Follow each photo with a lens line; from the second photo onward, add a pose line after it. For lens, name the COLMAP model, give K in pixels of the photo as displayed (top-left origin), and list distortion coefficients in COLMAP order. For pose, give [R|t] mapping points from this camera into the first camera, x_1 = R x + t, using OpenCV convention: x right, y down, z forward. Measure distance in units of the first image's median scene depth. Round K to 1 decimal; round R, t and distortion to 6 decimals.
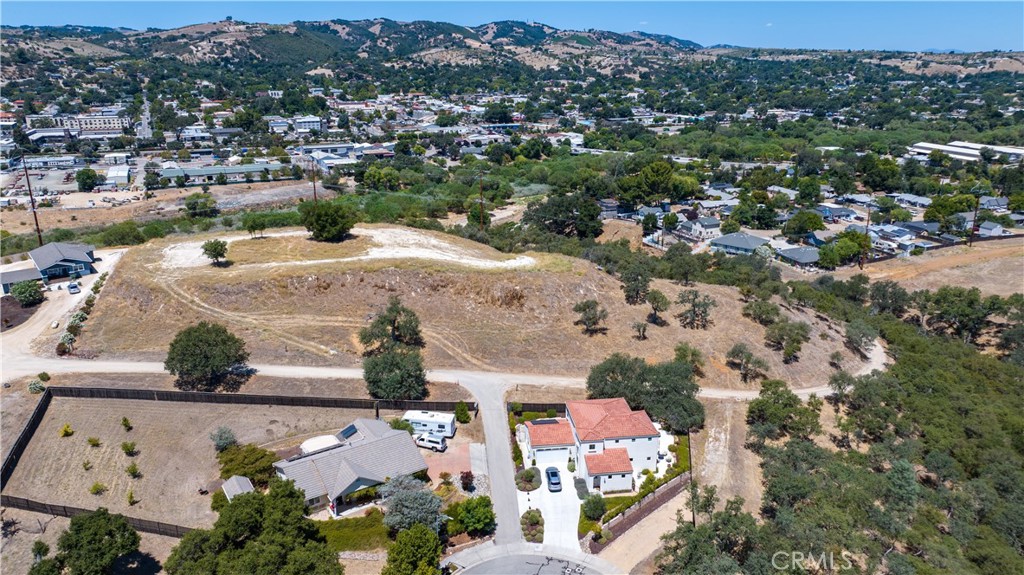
lens RADIAL K [[719.5, 0, 518.0], [0, 719.5, 286.0], [0, 0, 1]] dist [-0.029470, 0.023912]
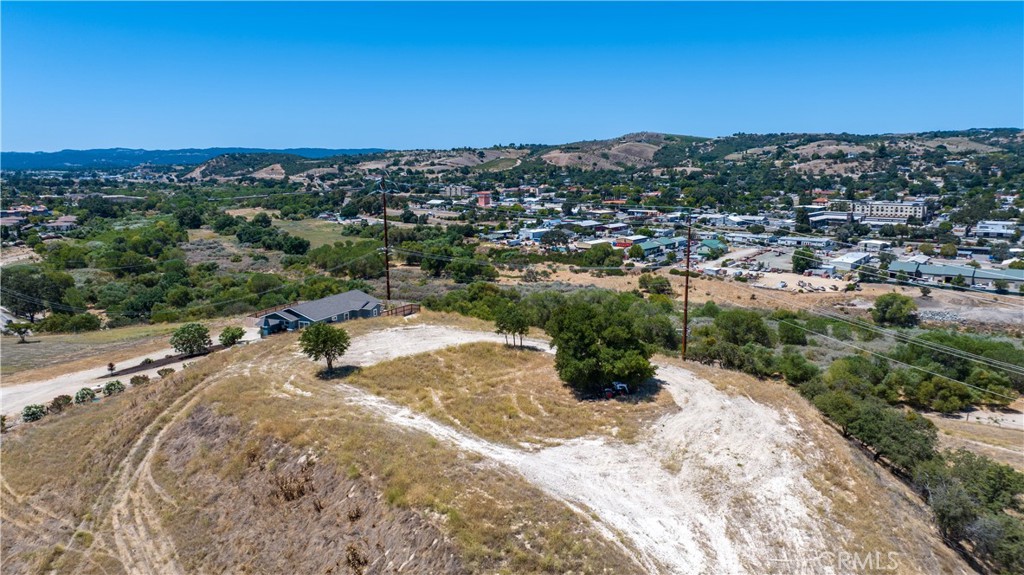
lens RADIAL K [[719.5, 0, 518.0], [0, 719.5, 286.0], [0, 0, 1]] dist [-0.029470, 0.023912]
pose [[0.452851, 0.145908, -0.879566, 0.024307], [-0.264442, 0.964108, 0.023782, -0.032683], [0.851467, 0.221824, 0.475182, 0.198298]]
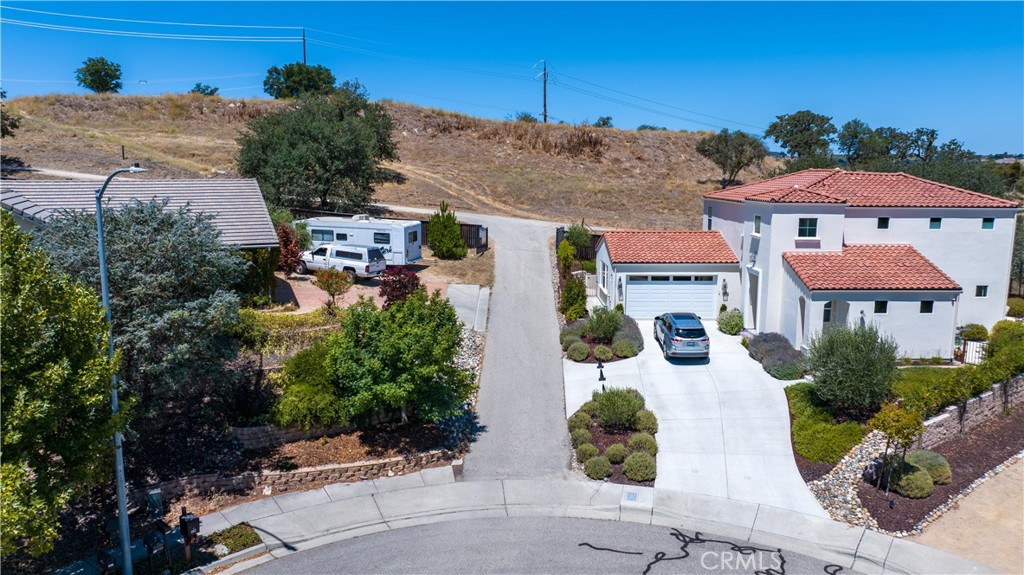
lens RADIAL K [[719.5, 0, 518.0], [0, 719.5, 286.0], [0, 0, 1]] dist [-0.029470, 0.023912]
pose [[0.993035, 0.019270, -0.116233, 0.002253], [-0.036900, 0.987770, -0.151491, 0.047578], [0.111892, 0.154725, 0.981601, 0.107508]]
